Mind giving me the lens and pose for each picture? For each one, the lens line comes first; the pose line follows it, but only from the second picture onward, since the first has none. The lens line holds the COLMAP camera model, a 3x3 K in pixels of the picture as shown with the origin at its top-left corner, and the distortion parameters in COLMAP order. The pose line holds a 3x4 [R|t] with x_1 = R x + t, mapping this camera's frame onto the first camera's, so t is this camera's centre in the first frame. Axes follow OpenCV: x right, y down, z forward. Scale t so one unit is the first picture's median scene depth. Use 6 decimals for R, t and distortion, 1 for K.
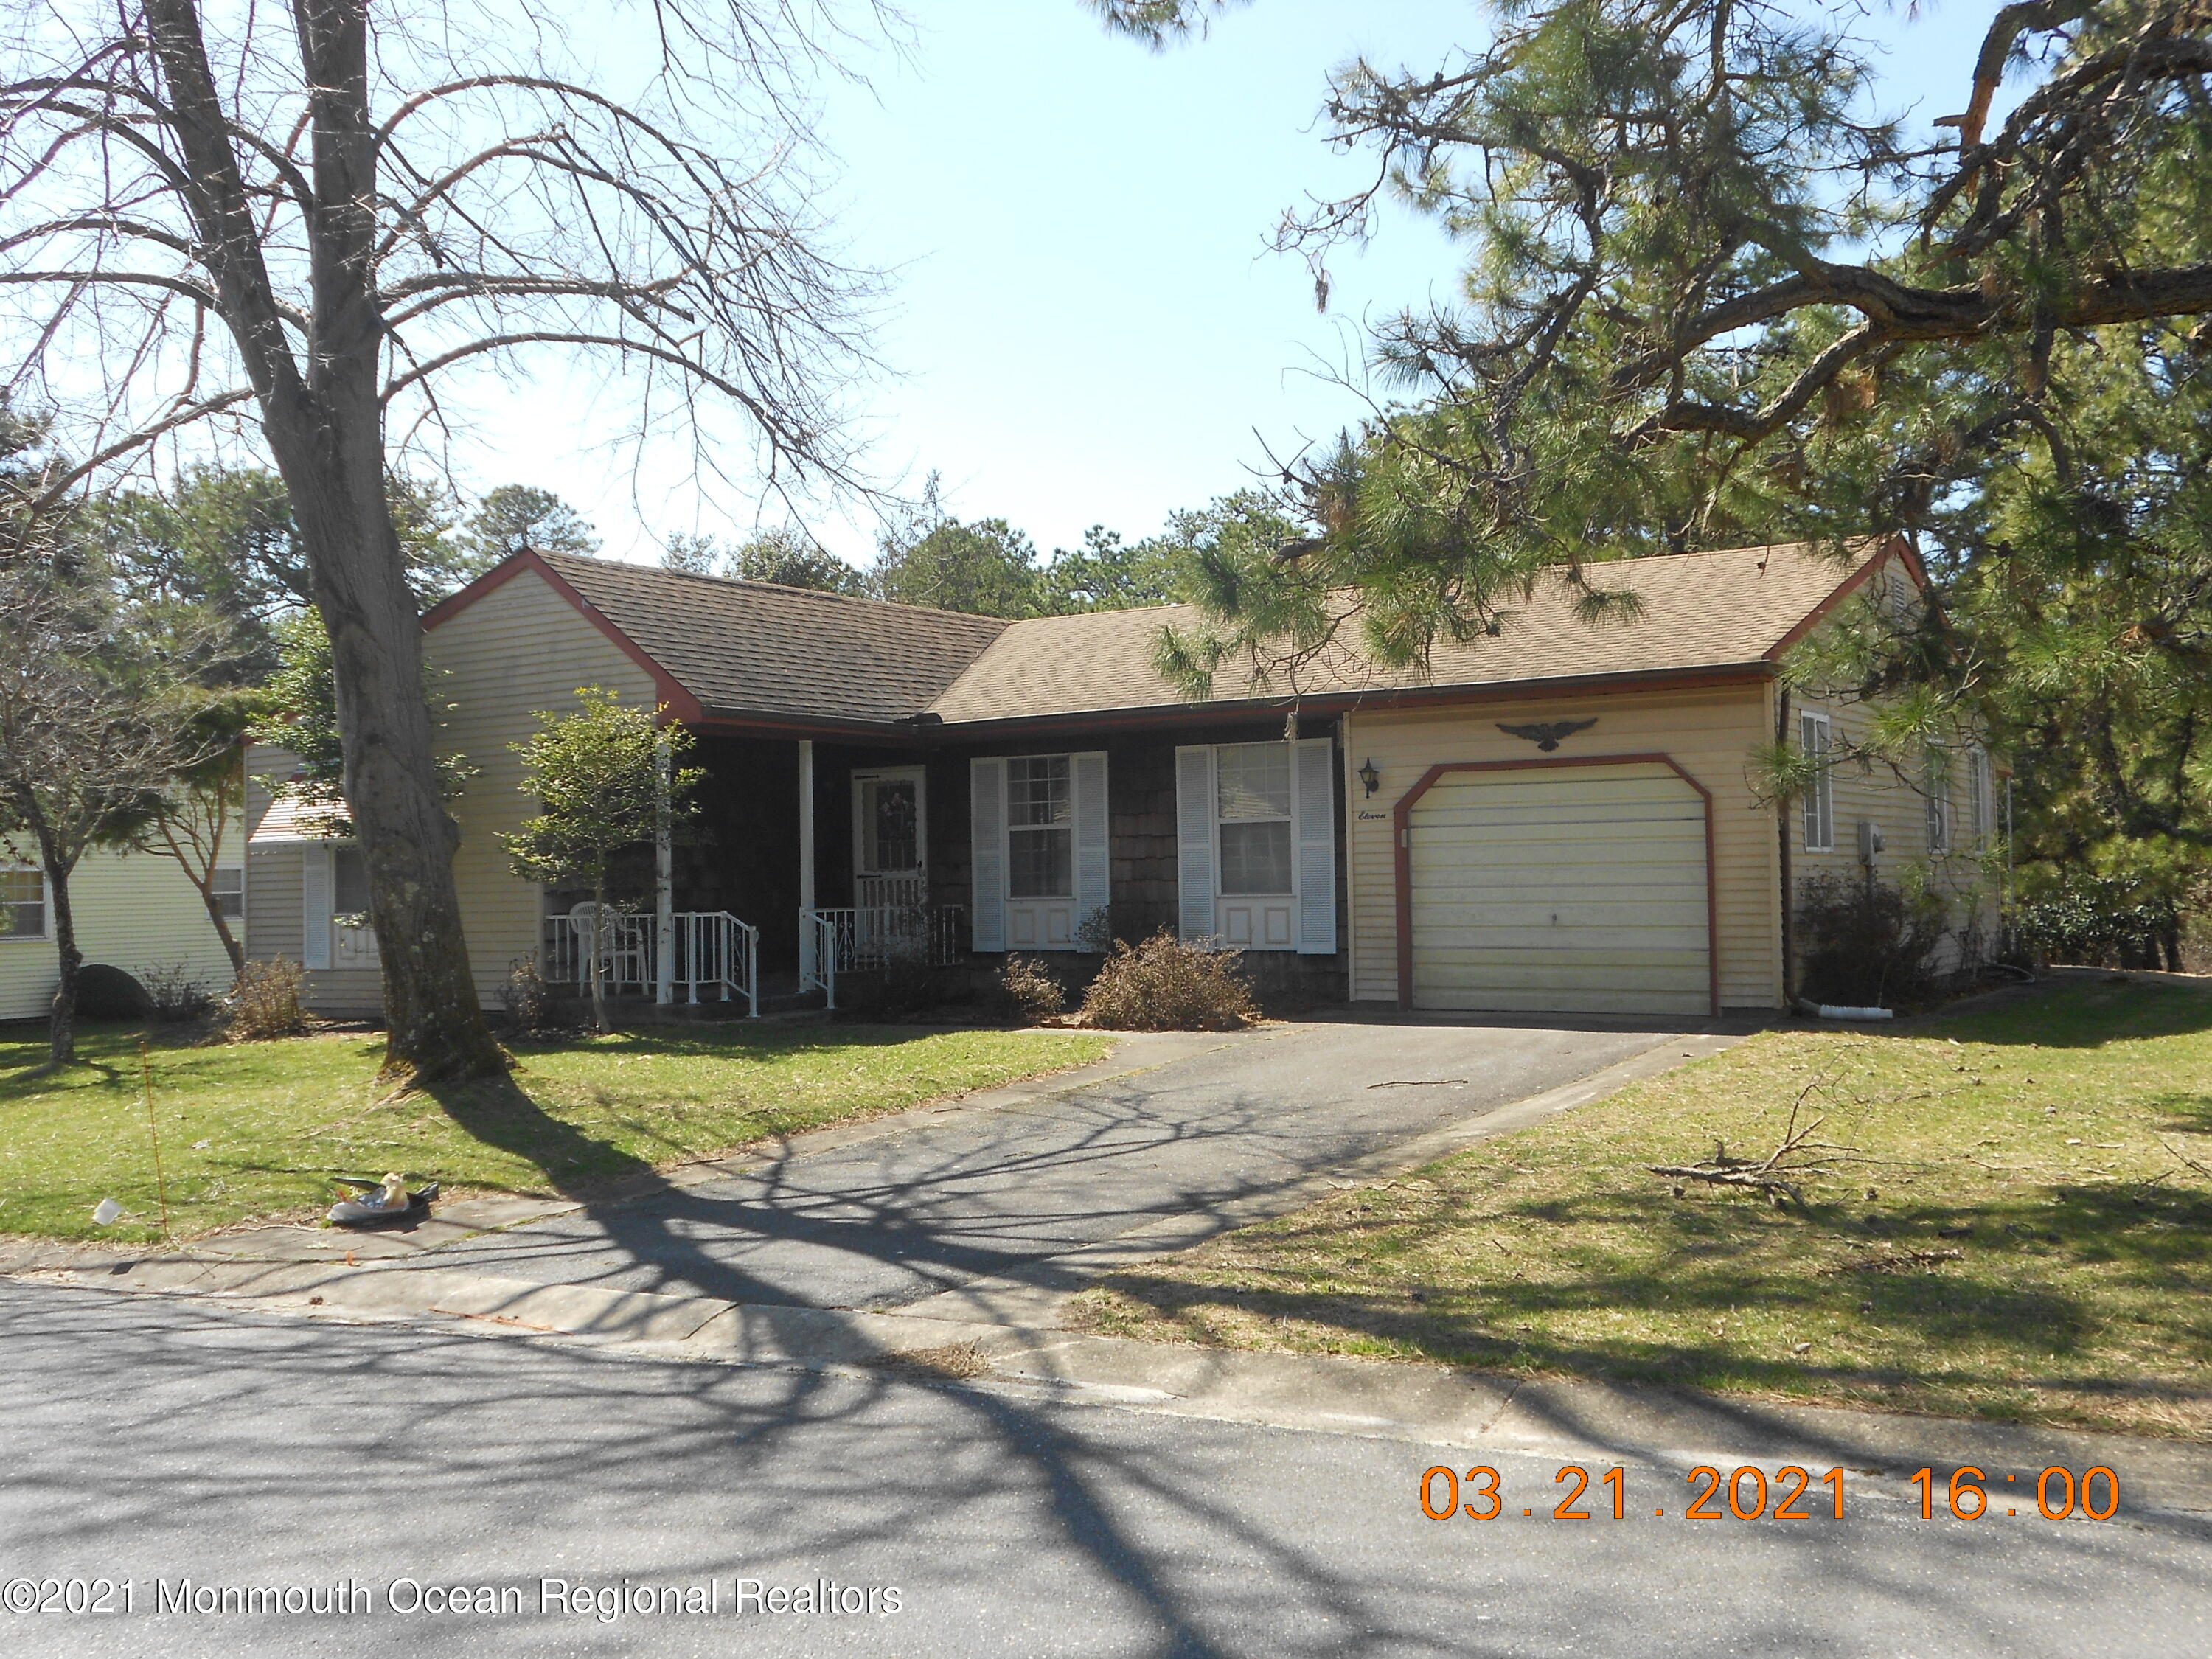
lens RADIAL K [[2114.7, 0, 1102.4], [0, 2114.7, 794.2], [0, 0, 1]] dist [0.038766, -0.012295]
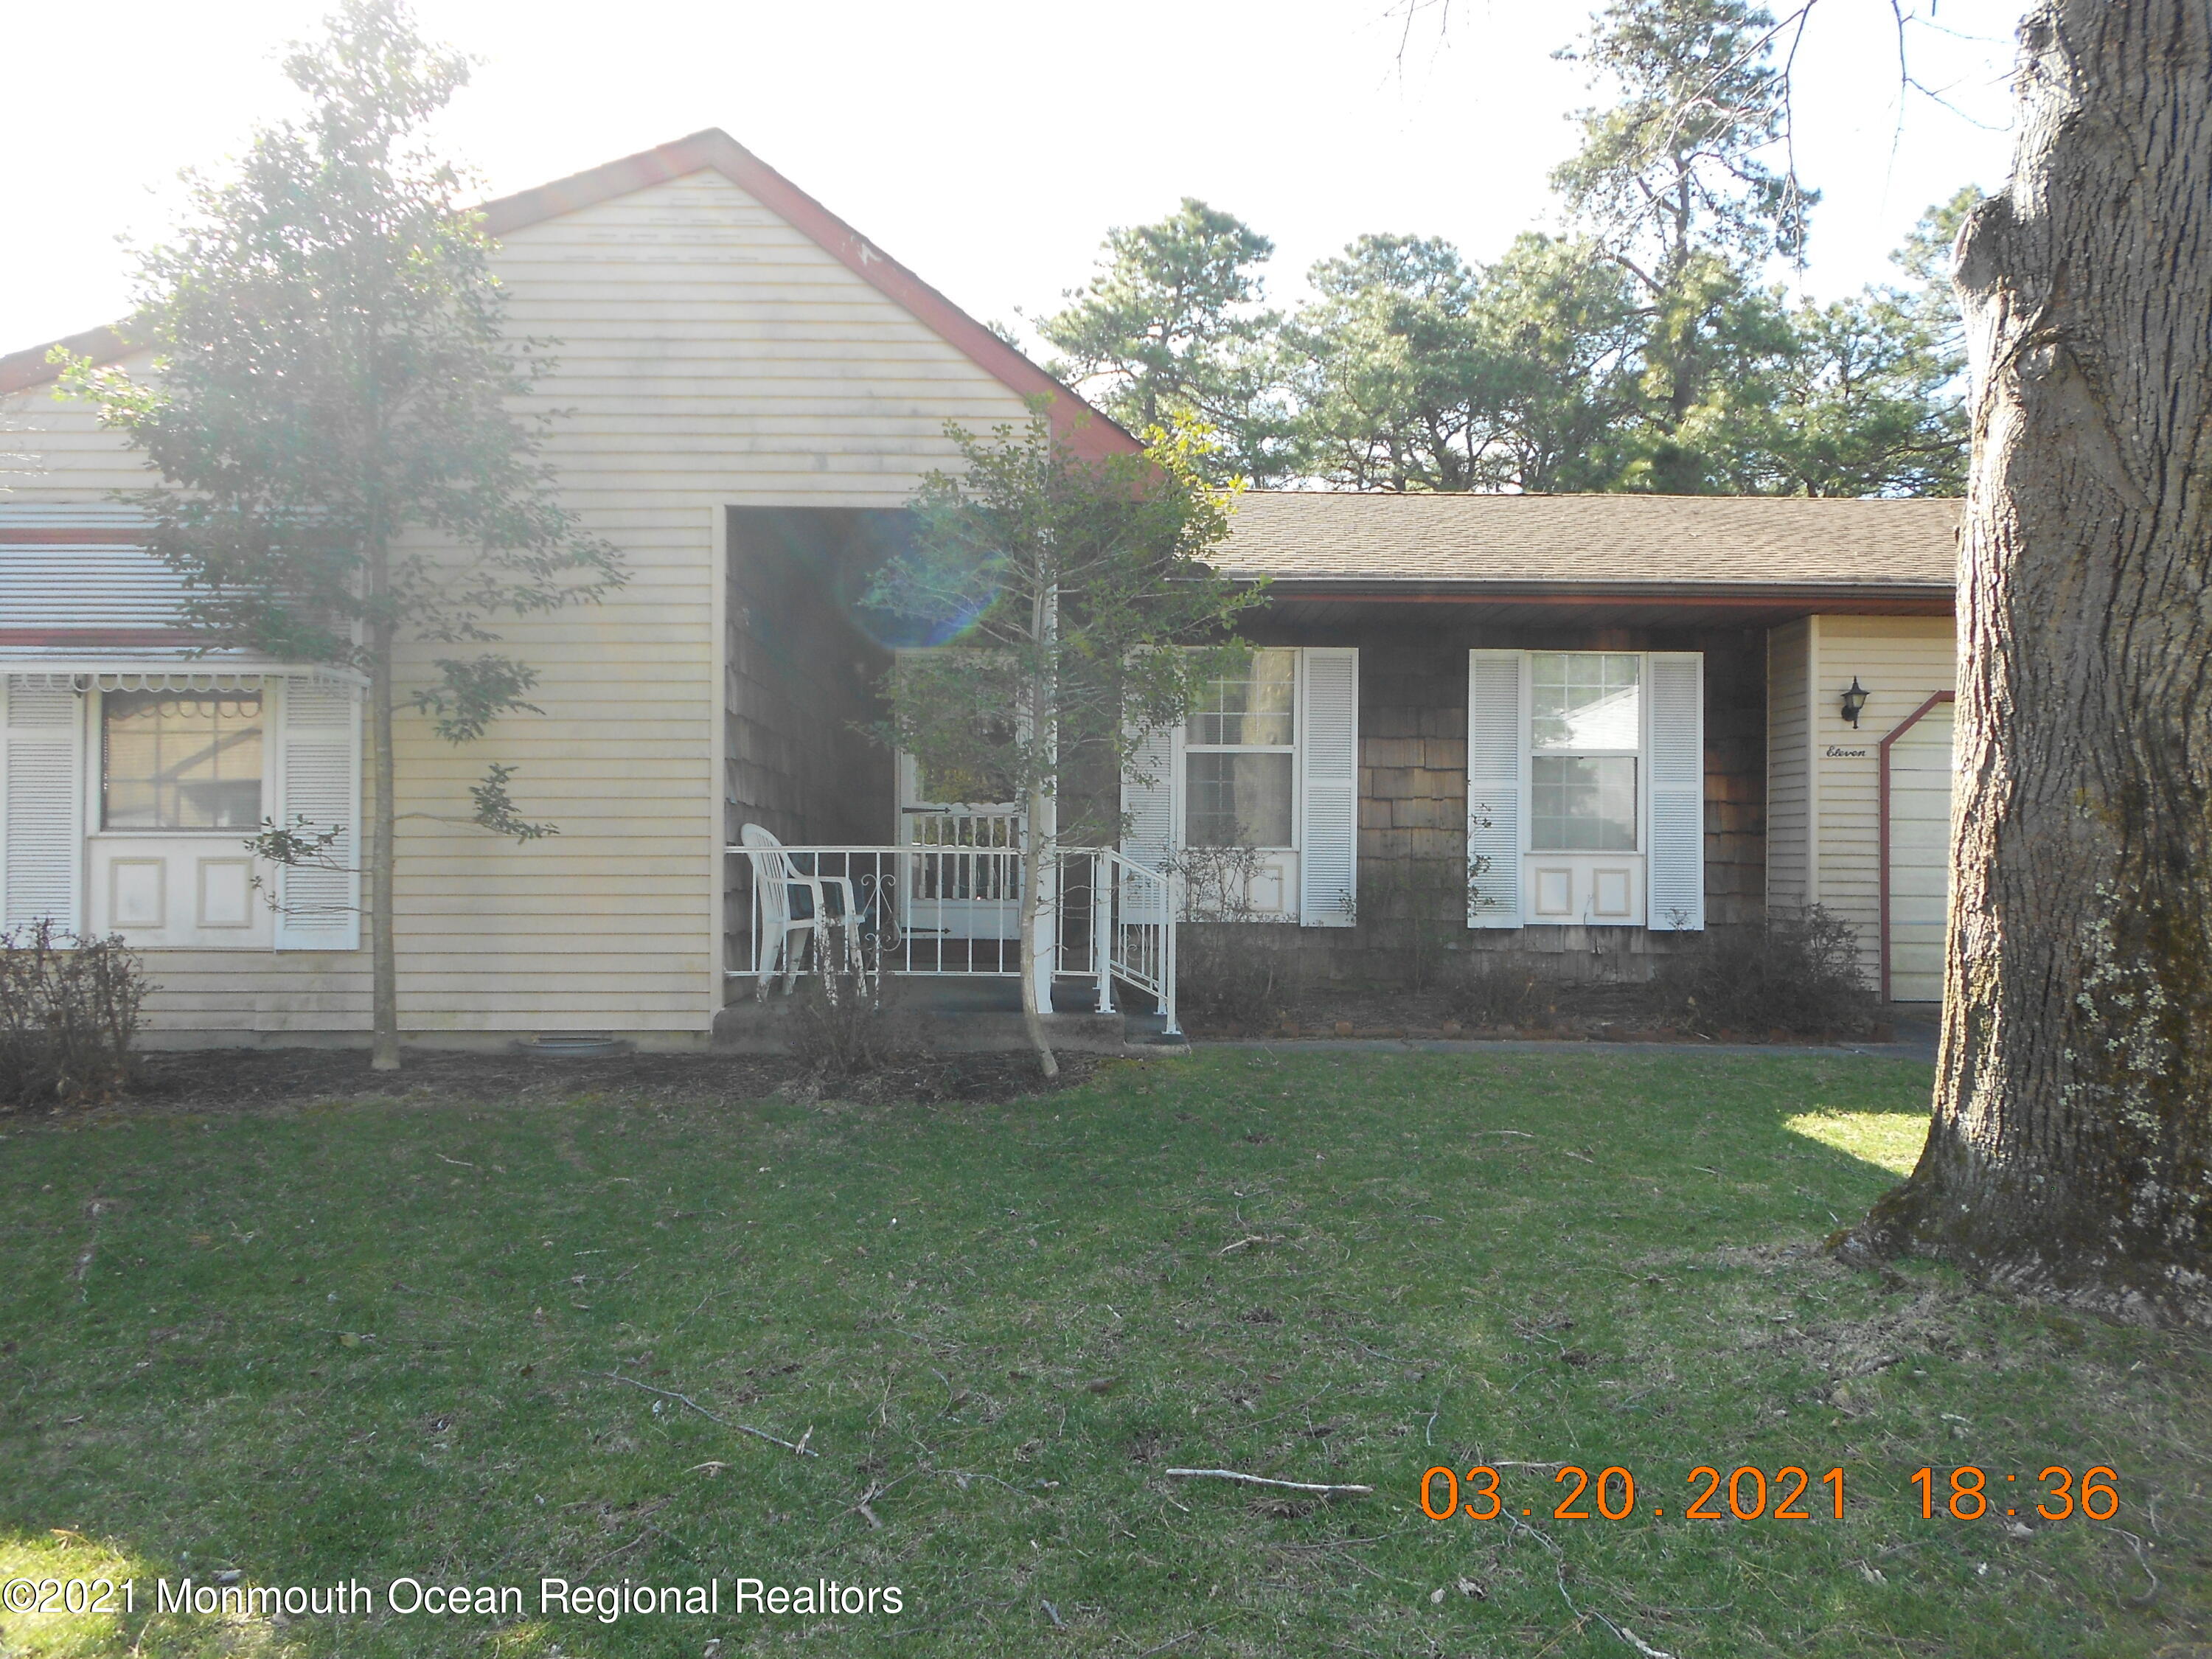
lens RADIAL K [[1711.3, 0, 1106.0], [0, 1711.3, 829.5], [0, 0, 1]] dist [0.008956, 0.002371]
pose [[0.824268, 0.038866, 0.564865, -0.459421], [-0.048478, 0.998822, 0.002017, 0.051477], [-0.564121, -0.029046, 0.825181, 0.652710]]
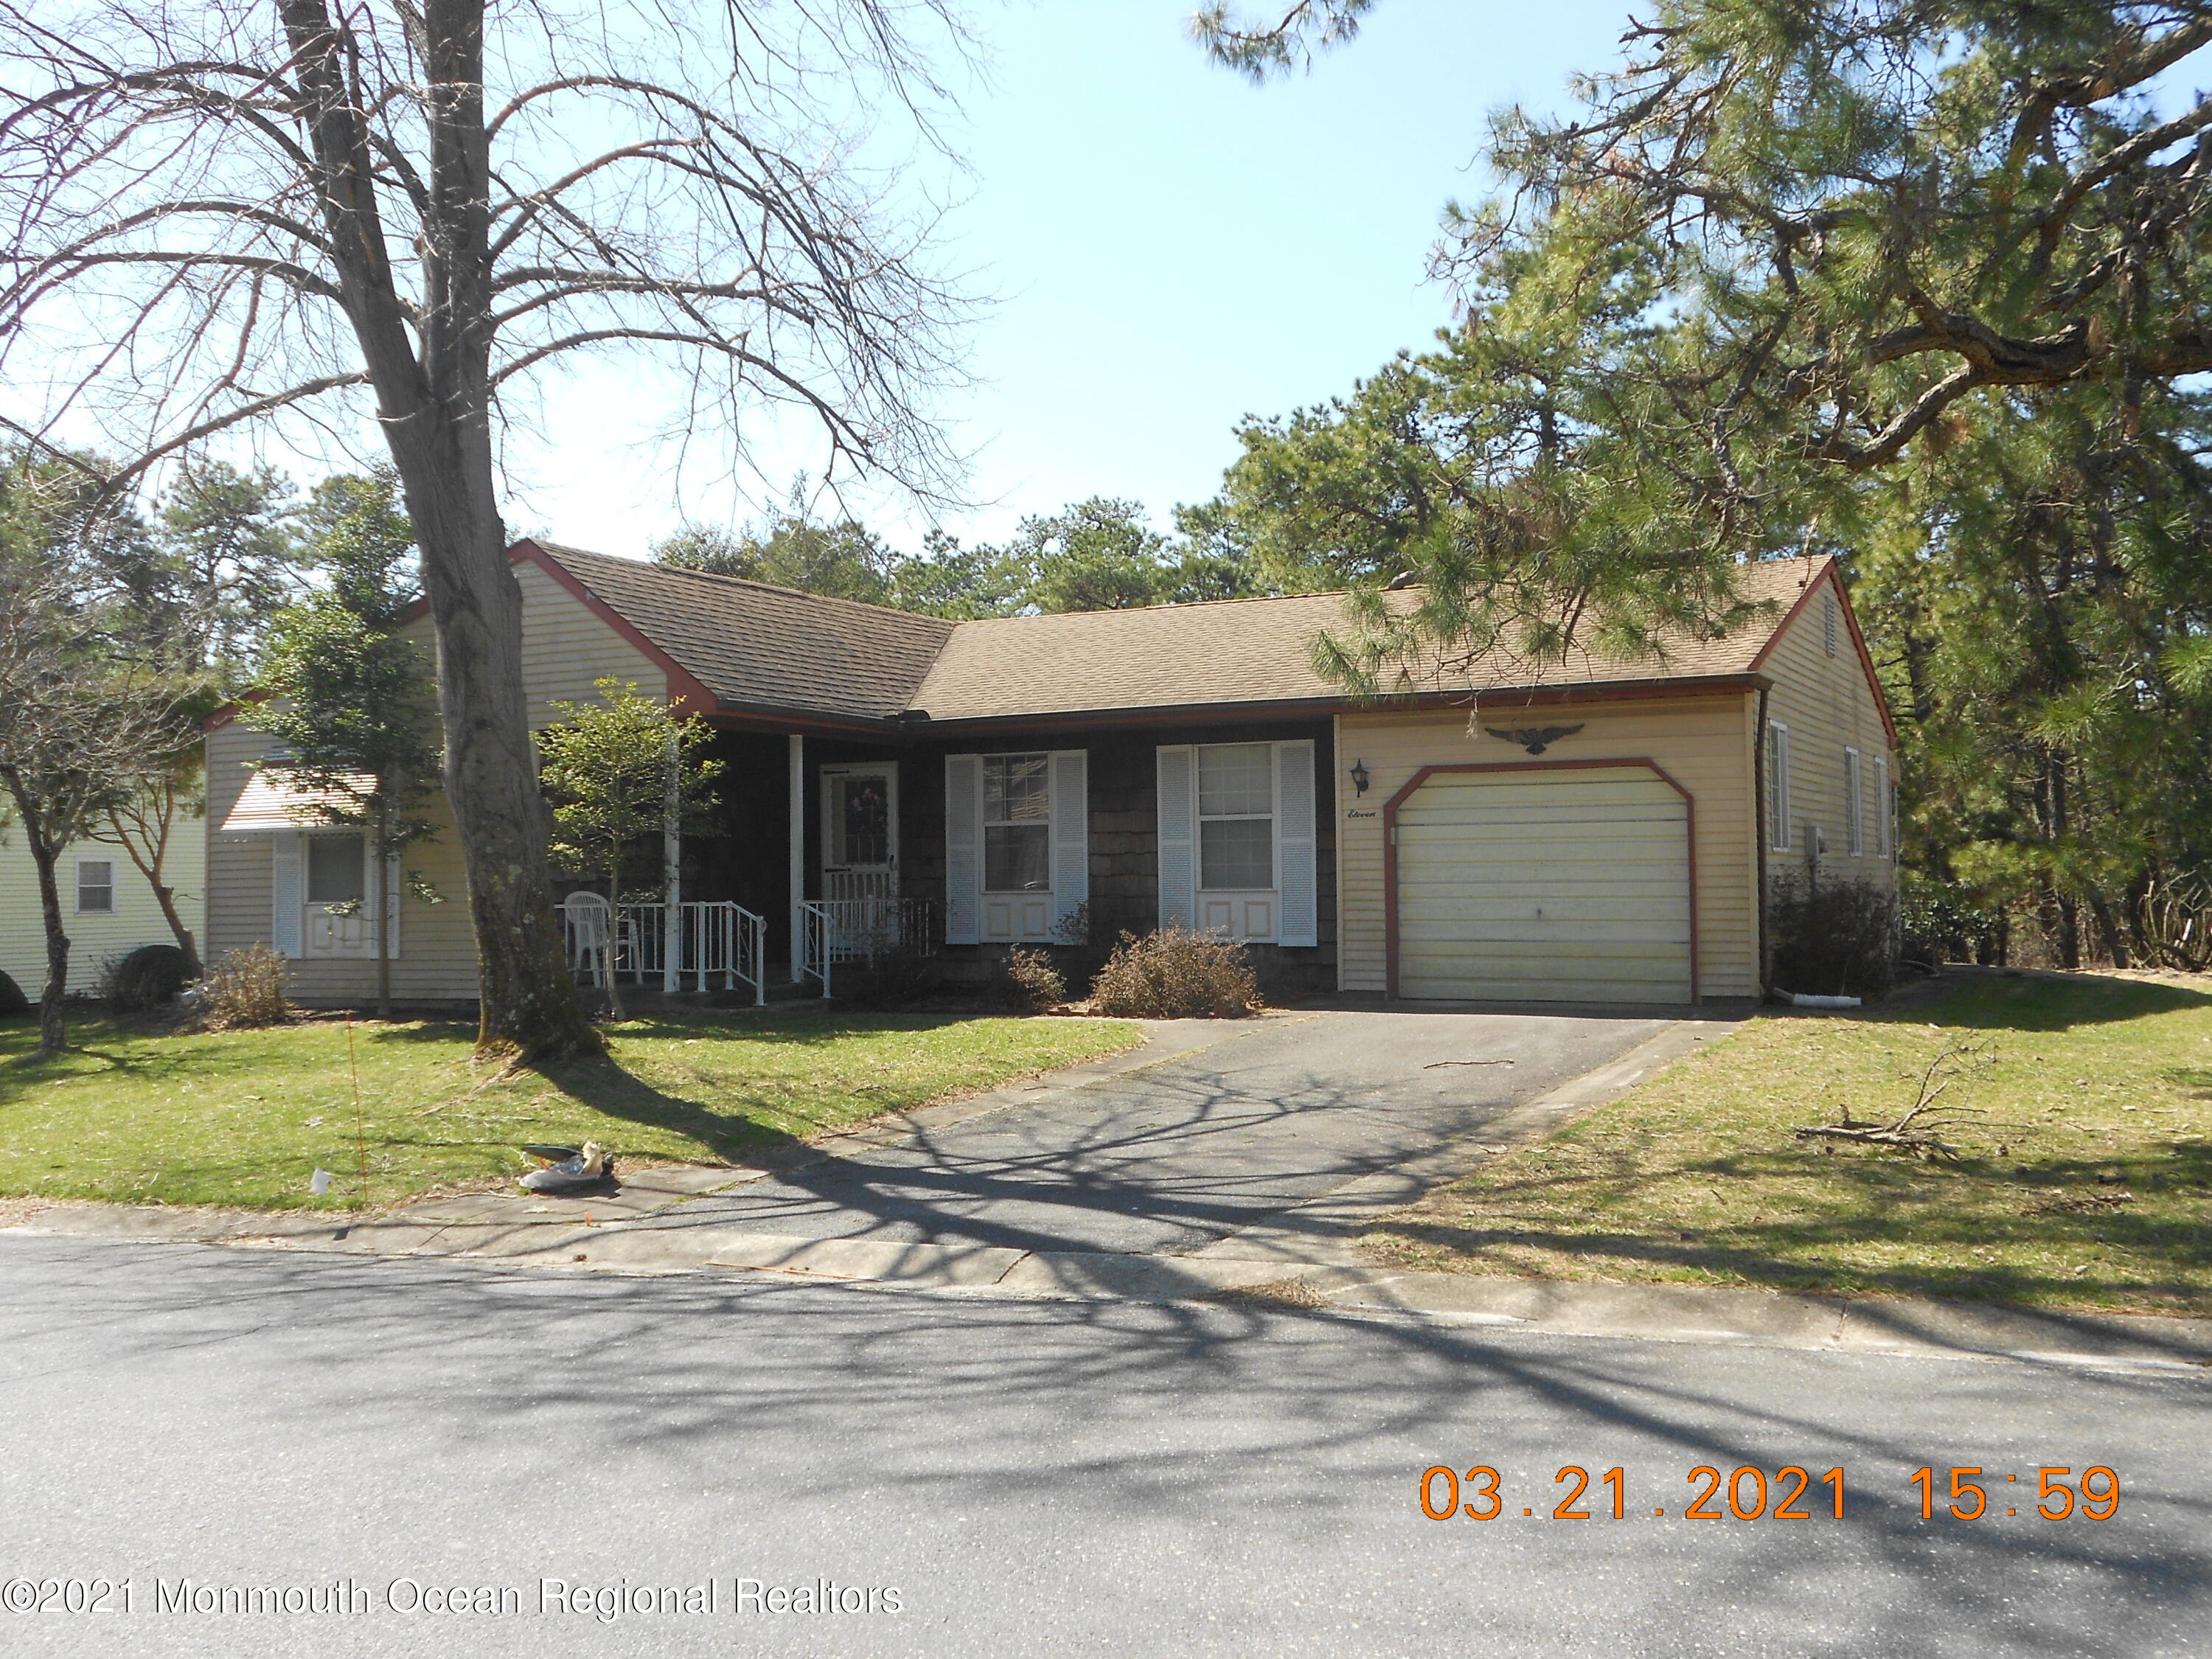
lens RADIAL K [[2114.7, 0, 1102.4], [0, 2114.7, 794.2], [0, 0, 1]] dist [0.038766, -0.012295]
pose [[0.994631, 0.012109, 0.102776, -0.110964], [-0.011779, 0.999923, -0.003818, 0.005952], [-0.102814, 0.002586, 0.994697, -0.029697]]
